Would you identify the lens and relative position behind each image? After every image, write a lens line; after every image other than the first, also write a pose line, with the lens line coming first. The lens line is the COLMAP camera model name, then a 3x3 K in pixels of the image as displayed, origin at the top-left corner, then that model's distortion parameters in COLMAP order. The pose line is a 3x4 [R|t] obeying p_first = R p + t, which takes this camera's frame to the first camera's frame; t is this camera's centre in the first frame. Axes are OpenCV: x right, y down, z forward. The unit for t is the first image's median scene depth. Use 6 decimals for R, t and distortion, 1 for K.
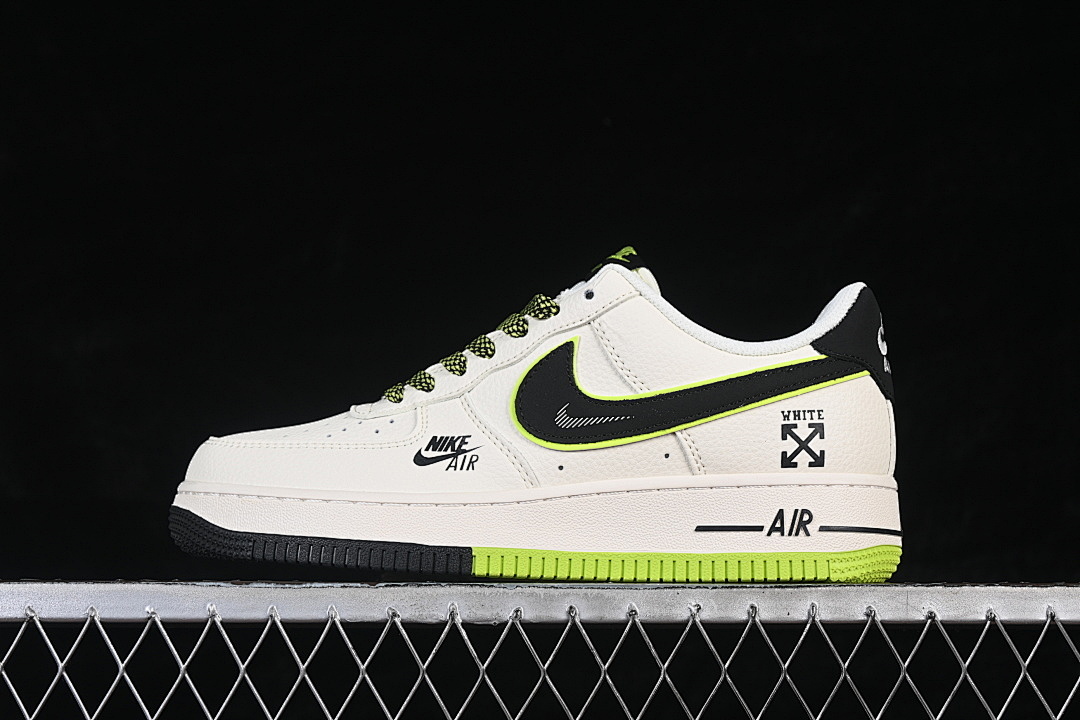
lens RADIAL K [[2335.5, 0, 540.0], [0, 2335.5, 360.0], [0, 0, 1]] dist [0.004662, 0.104388]
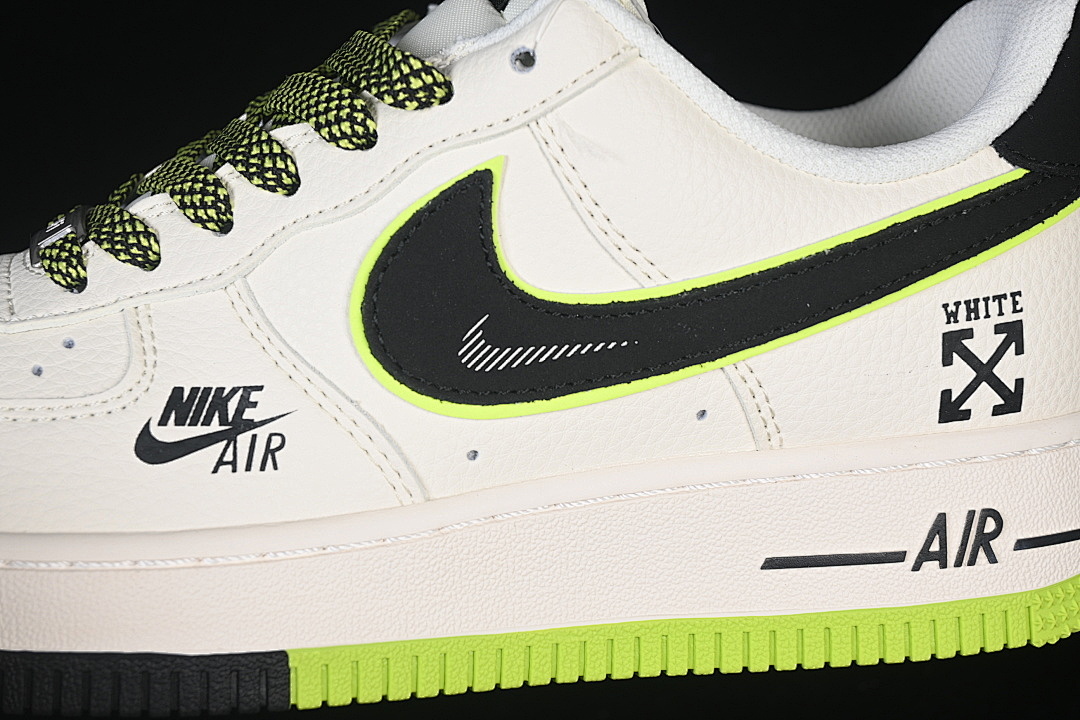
lens RADIAL K [[2335.5, 0, 540.0], [0, 2335.5, 360.0], [0, 0, 1]] dist [0.004662, 0.104388]
pose [[0.975111, -0.066041, 0.211655, -0.071945], [0.000571, 0.955356, 0.295458, -0.103191], [-0.221718, -0.287983, 0.931615, 0.582247]]
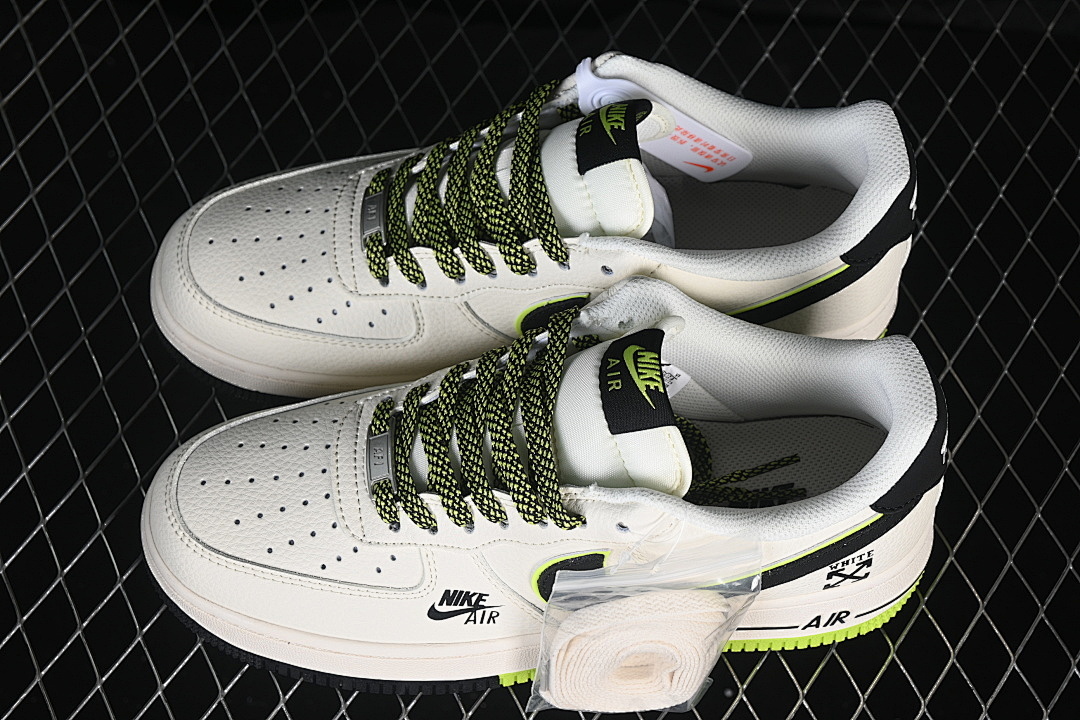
lens RADIAL K [[2335.5, 0, 540.0], [0, 2335.5, 360.0], [0, 0, 1]] dist [0.004662, 0.104388]
pose [[0.989400, -0.129589, 0.065524, -0.057854], [-0.005851, 0.415282, 0.909674, -0.837596], [-0.145095, -0.900415, 0.410122, 0.710435]]
